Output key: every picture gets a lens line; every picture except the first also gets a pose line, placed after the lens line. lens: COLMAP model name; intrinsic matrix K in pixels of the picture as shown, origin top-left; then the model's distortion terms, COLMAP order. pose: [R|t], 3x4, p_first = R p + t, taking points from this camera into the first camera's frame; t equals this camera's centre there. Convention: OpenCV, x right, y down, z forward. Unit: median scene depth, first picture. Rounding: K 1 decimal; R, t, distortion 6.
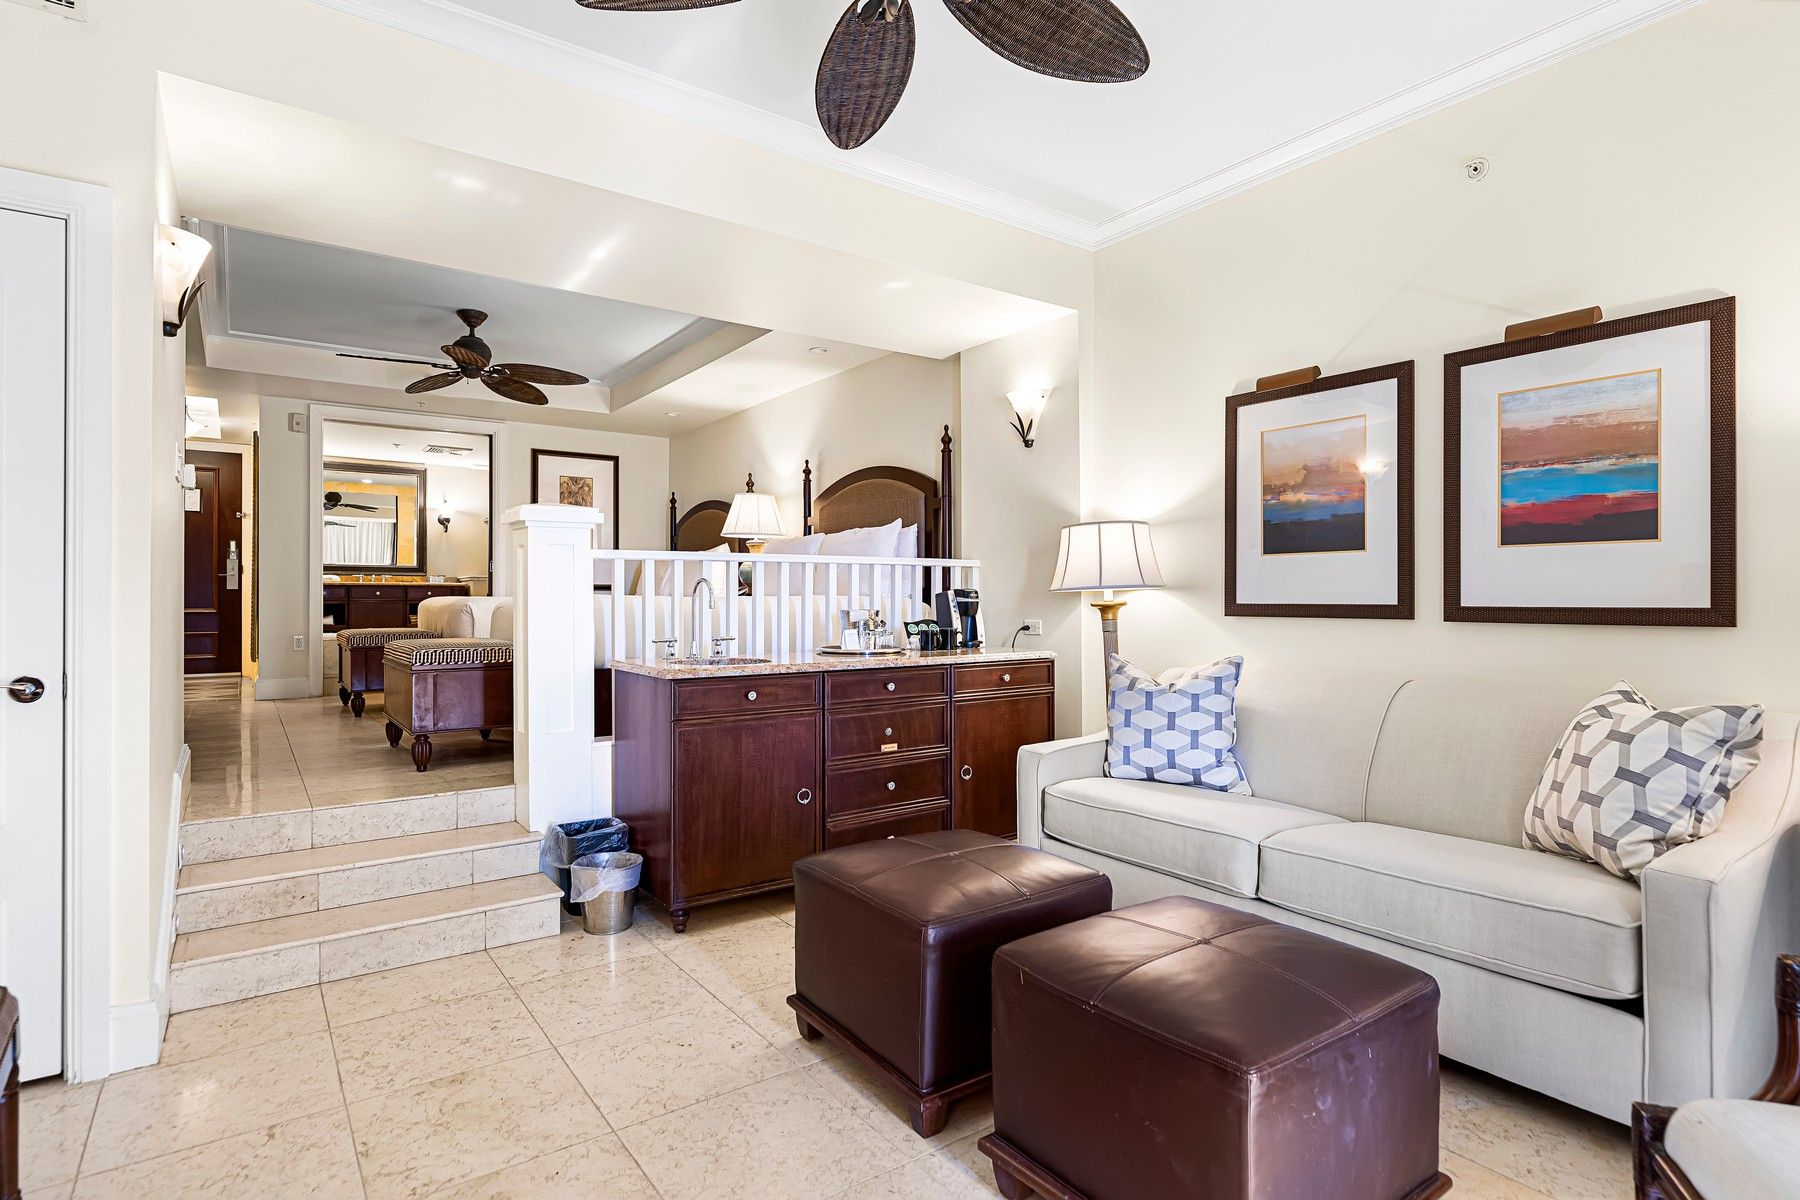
lens RADIAL K [[929.1, 0, 904.3], [0, 929.1, 605.4], [0, 0, 1]] dist [-0.002788, 0.001743]
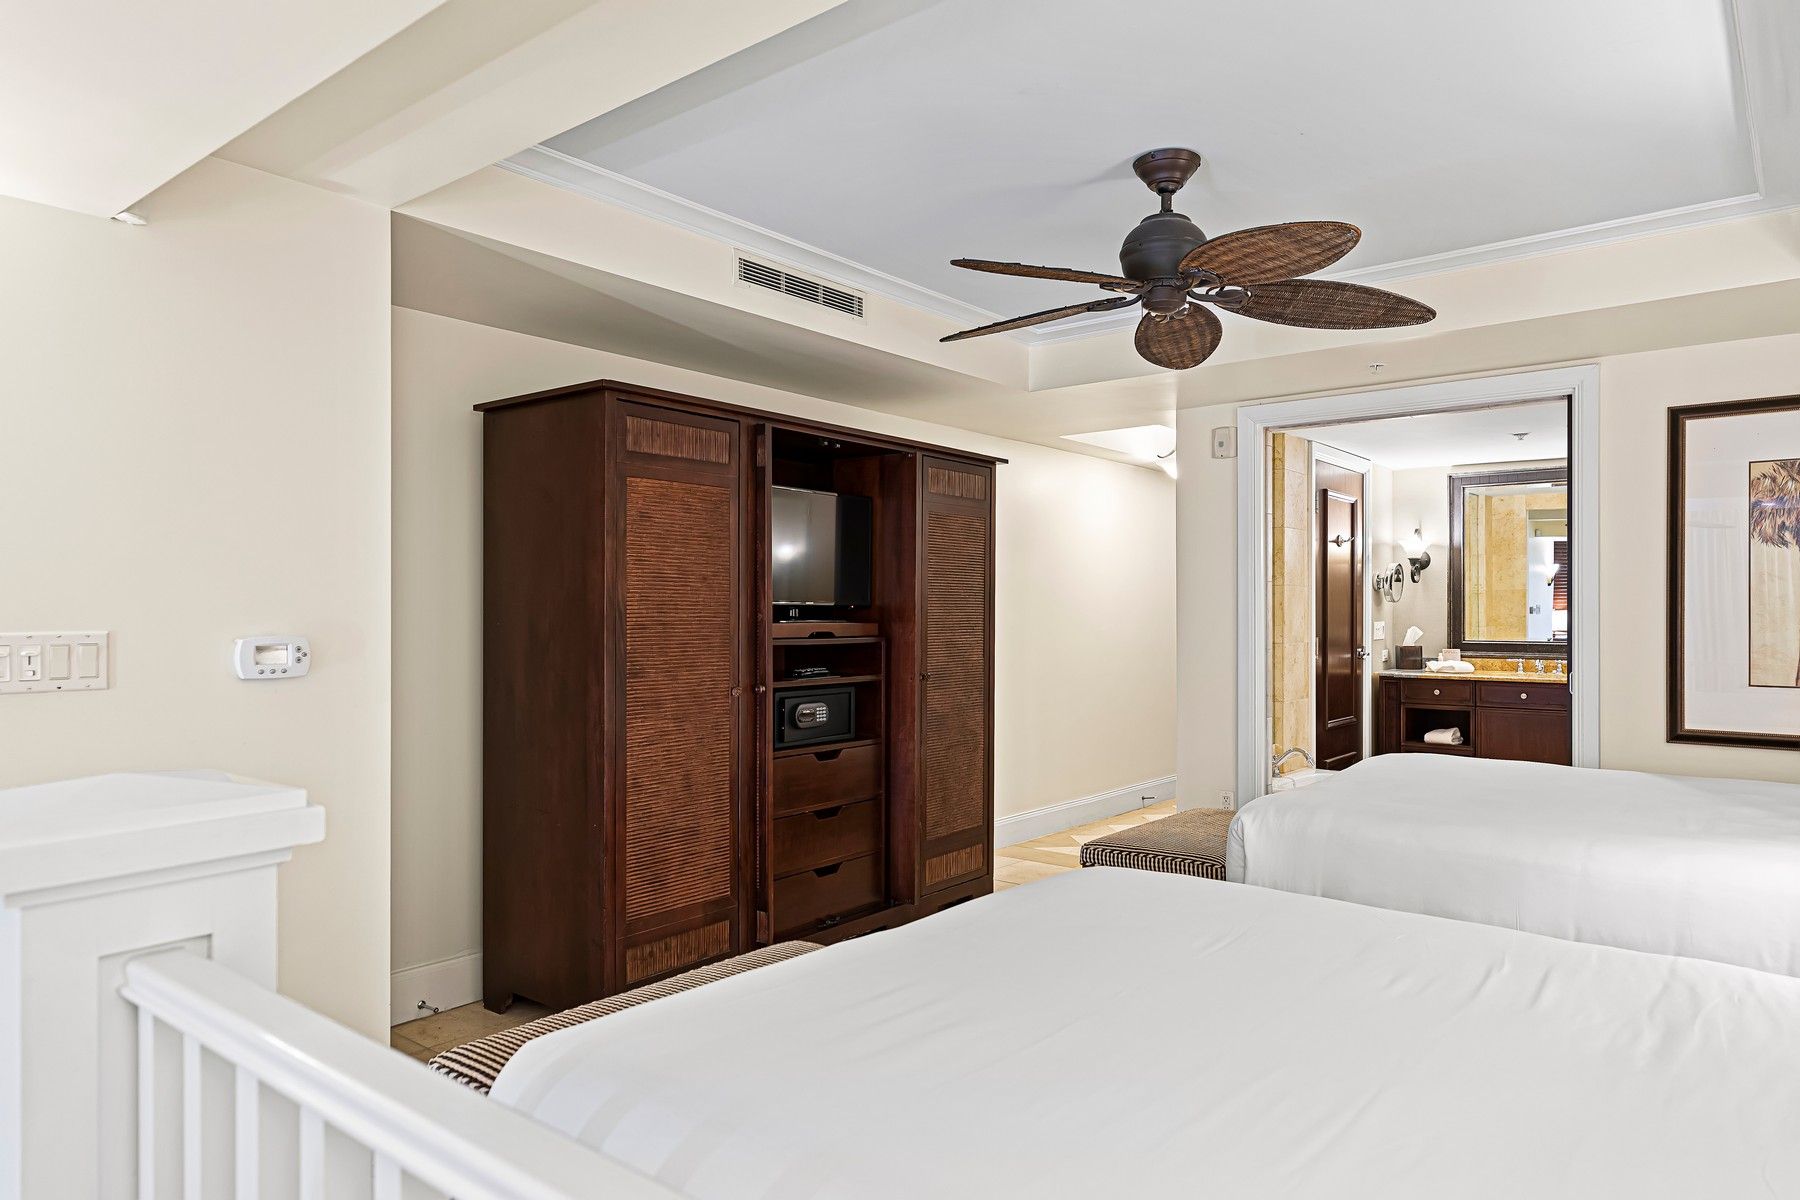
lens RADIAL K [[1125.0, 0, 900.6], [0, 1125.0, 614.2], [0, 0, 1]] dist [0.006668, -0.000376]
pose [[0.252165, 0.007230, -0.967657, 0.006552], [-0.007724, 0.999955, 0.005459, -0.064483], [0.967654, 0.006098, 0.252209, 0.456818]]
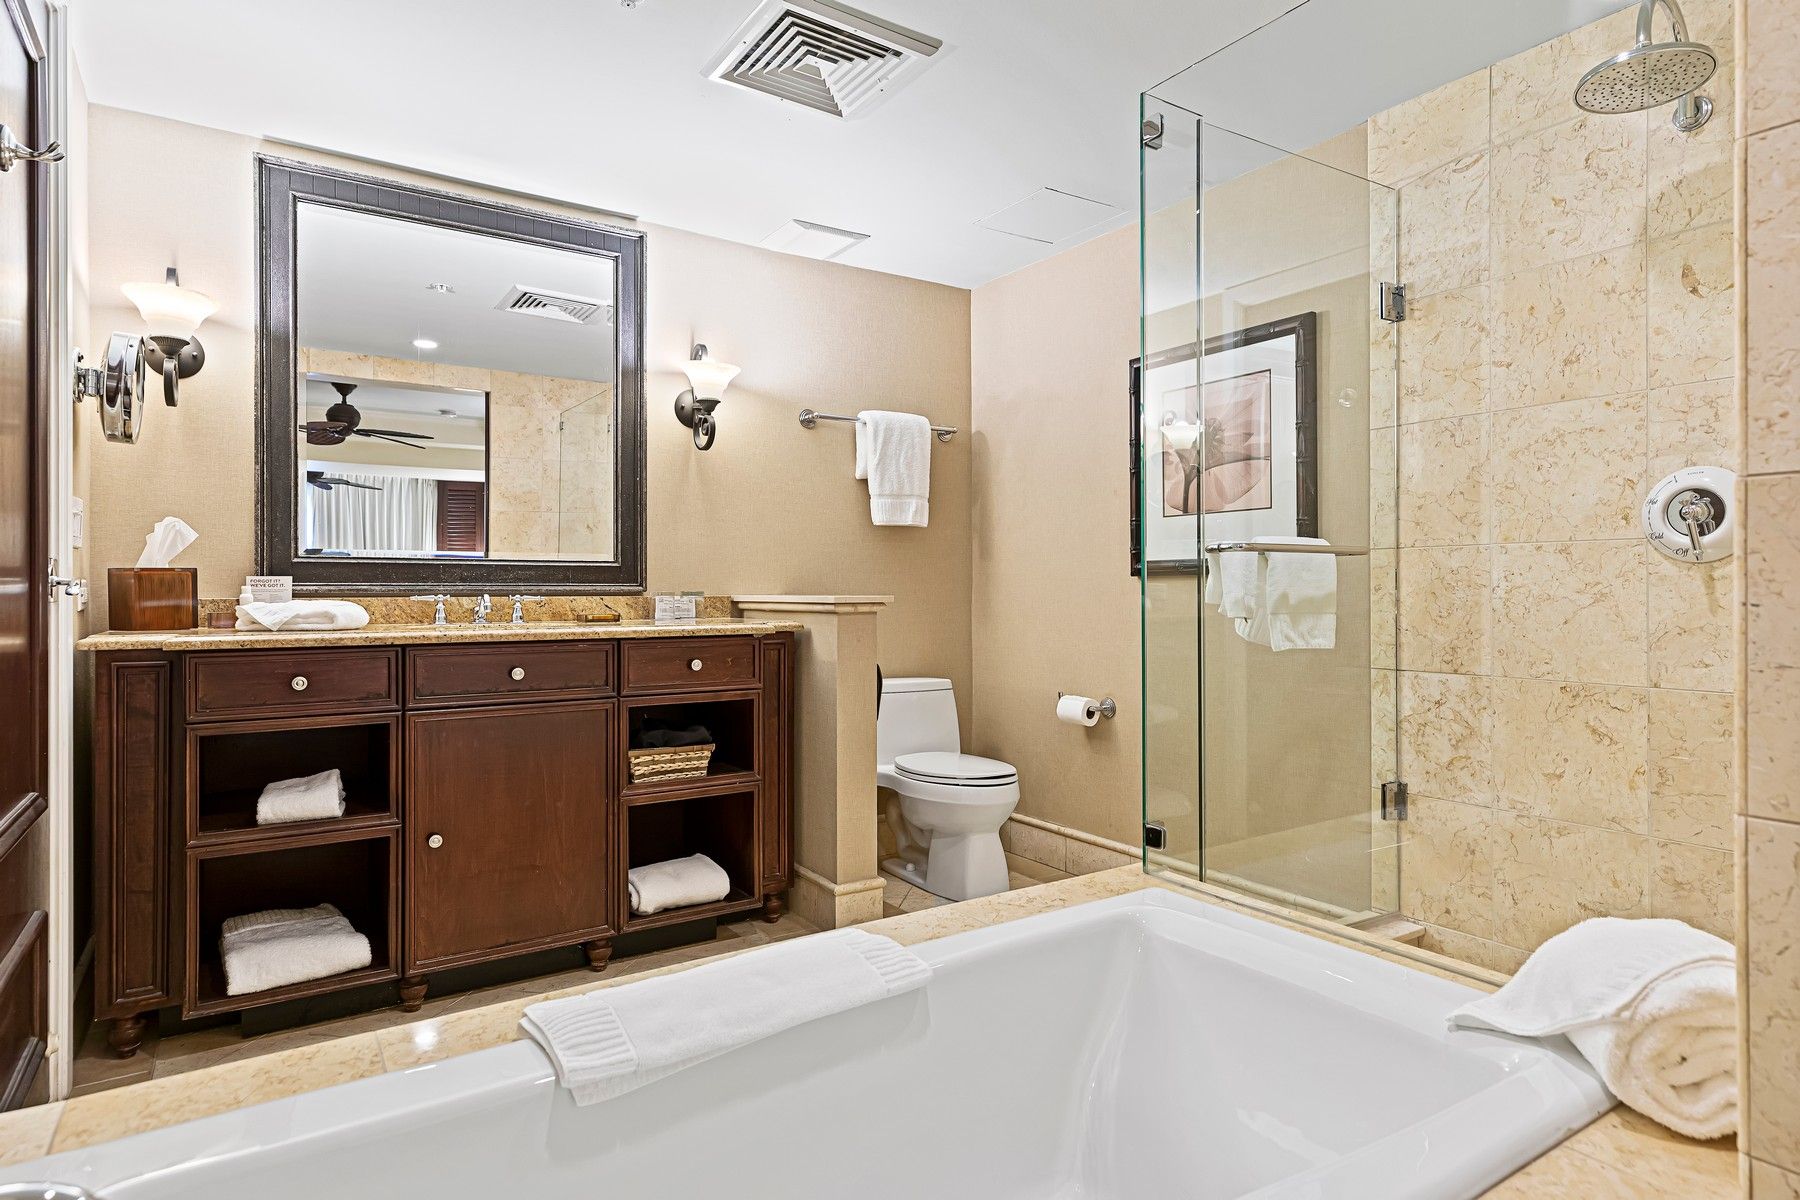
lens RADIAL K [[978.3, 0, 898.4], [0, 978.3, 599.1], [0, 0, 1]] dist [0.002079, -0.004765]
pose [[0.999299, 0.012137, -0.035408, -0.457852], [-0.012082, 0.999925, 0.001772, -0.035330], [0.035427, -0.001343, 0.999371, 0.746317]]
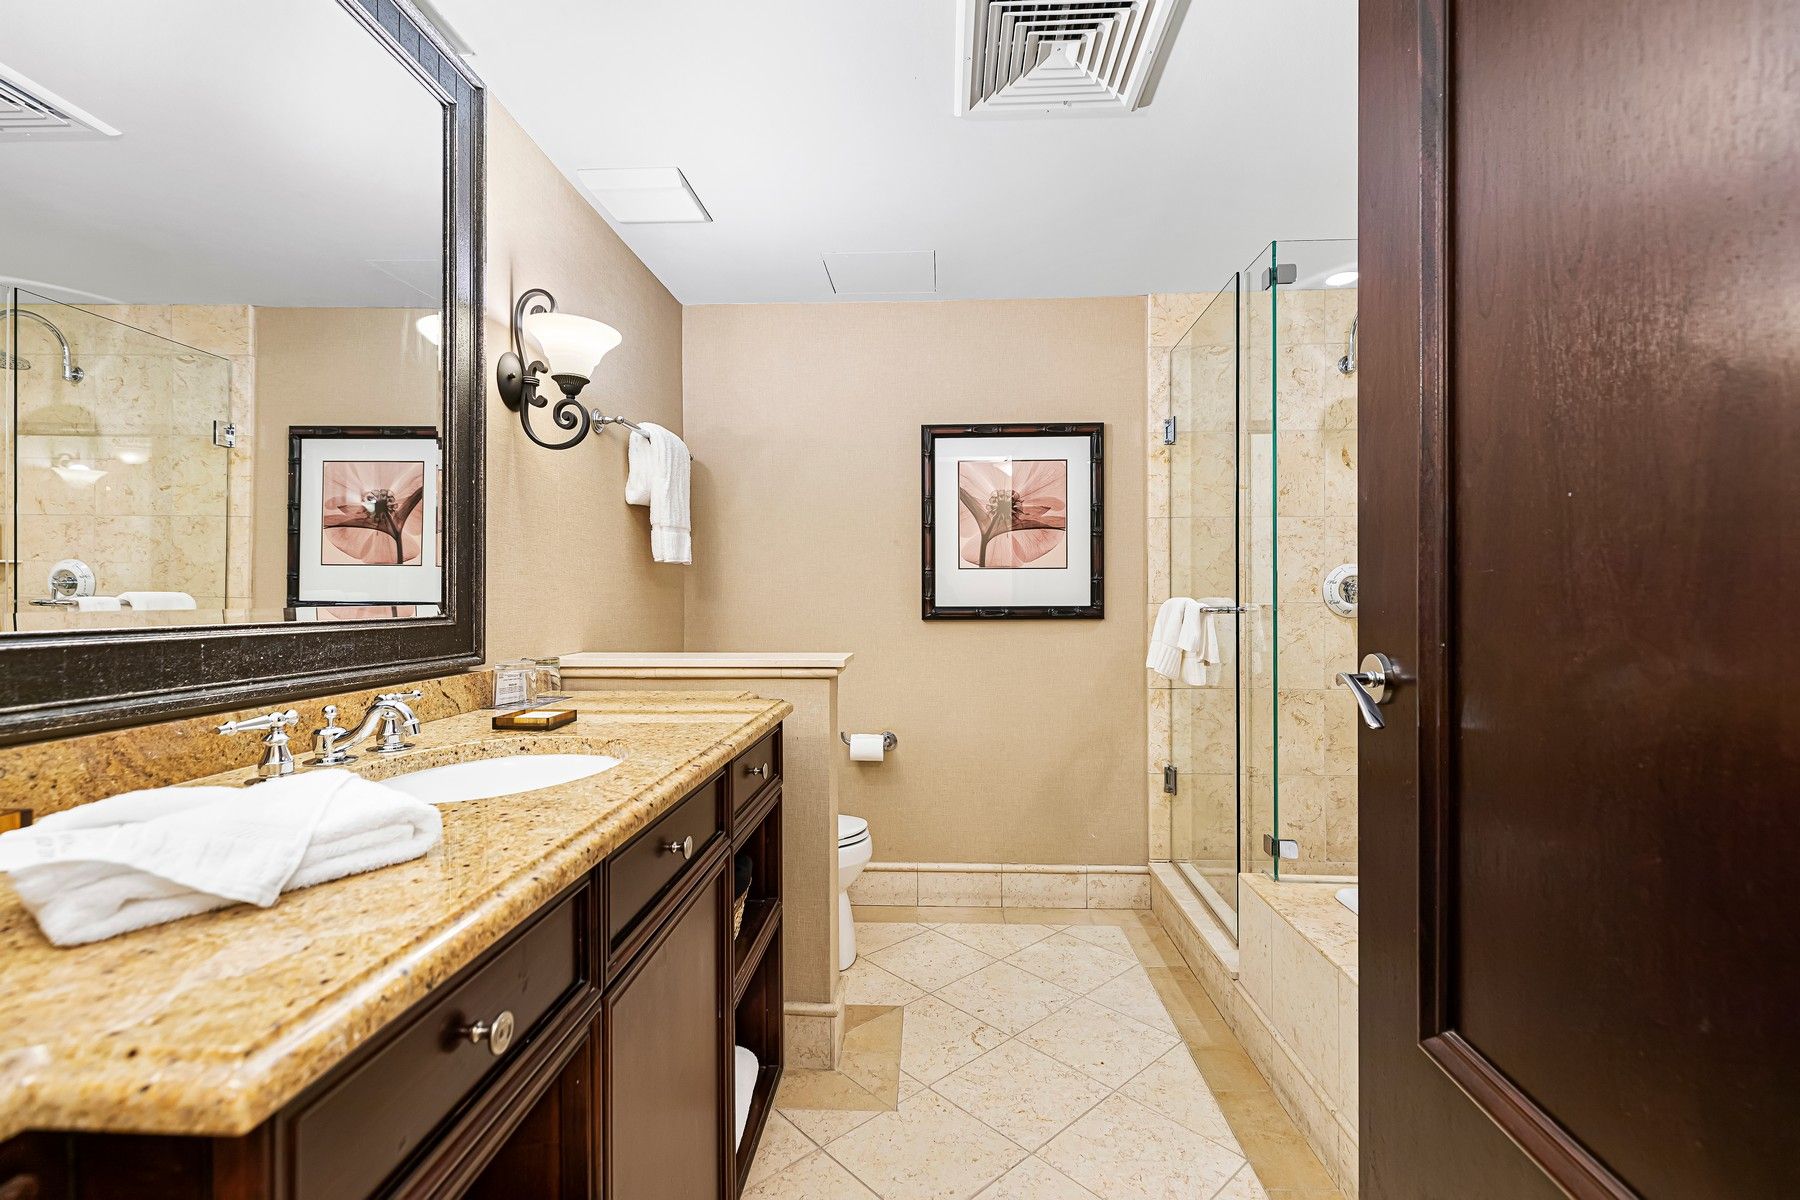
lens RADIAL K [[805.7, 0, 905.8], [0, 805.7, 600.3], [0, 0, 1]] dist [0.004969, -0.001121]
pose [[0.613311, 0.007984, 0.789801, -0.679330], [0.000864, 0.999942, -0.010778, -0.050900], [-0.789841, 0.007293, 0.613268, 0.939133]]
